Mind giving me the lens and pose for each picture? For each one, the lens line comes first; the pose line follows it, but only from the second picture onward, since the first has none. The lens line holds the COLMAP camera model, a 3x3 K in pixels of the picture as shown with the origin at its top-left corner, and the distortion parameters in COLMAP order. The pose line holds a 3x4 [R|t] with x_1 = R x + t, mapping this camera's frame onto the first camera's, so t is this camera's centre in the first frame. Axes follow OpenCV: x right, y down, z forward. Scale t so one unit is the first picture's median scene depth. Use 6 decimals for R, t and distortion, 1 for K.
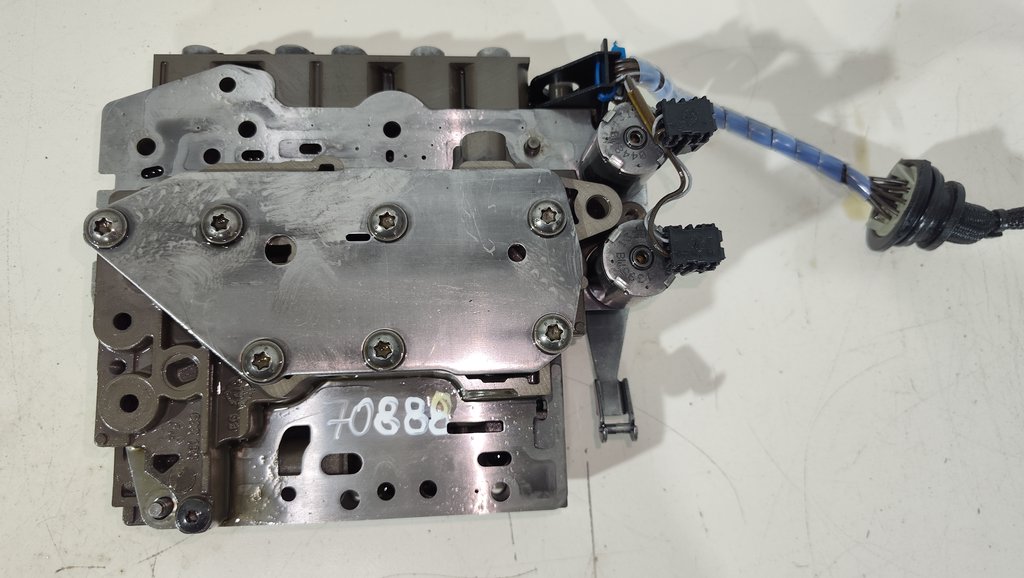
lens RADIAL K [[729.1, 0, 518.7], [0, 729.1, 287.4], [0, 0, 1]] dist [0.024754, -0.123292]
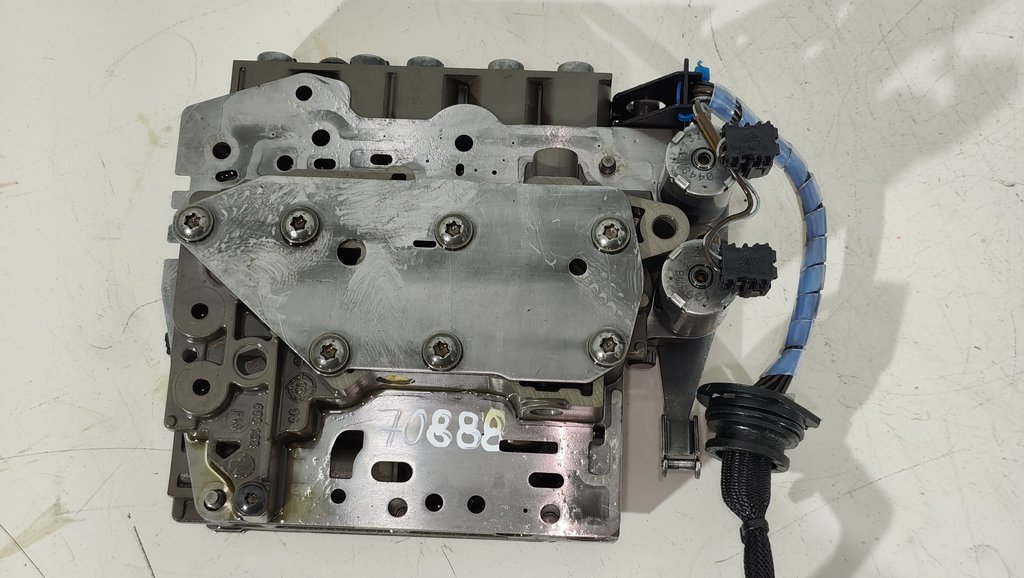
lens RADIAL K [[1463.4, 0, 512.0], [0, 1463.4, 289.0], [0, 0, 1]] dist [0.030959, 0.026340]
pose [[0.990289, 0.046940, -0.130864, 0.171045], [-0.062353, 0.991256, -0.116288, 0.221042], [0.124261, 0.123319, 0.984557, -0.986814]]
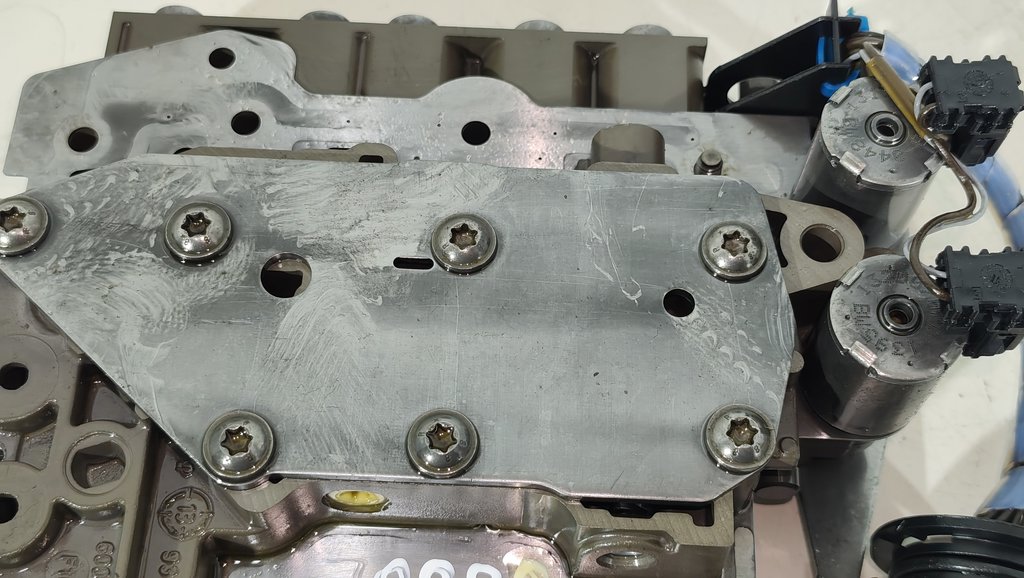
lens RADIAL K [[1453.8, 0, 508.7], [0, 1453.8, 274.4], [0, 0, 1]] dist [0.025367, -0.016919]
pose [[0.993145, 0.032409, -0.112306, -0.008090], [-0.065409, 0.950370, -0.304168, 0.288427], [0.096874, 0.309428, 0.945975, -0.114789]]
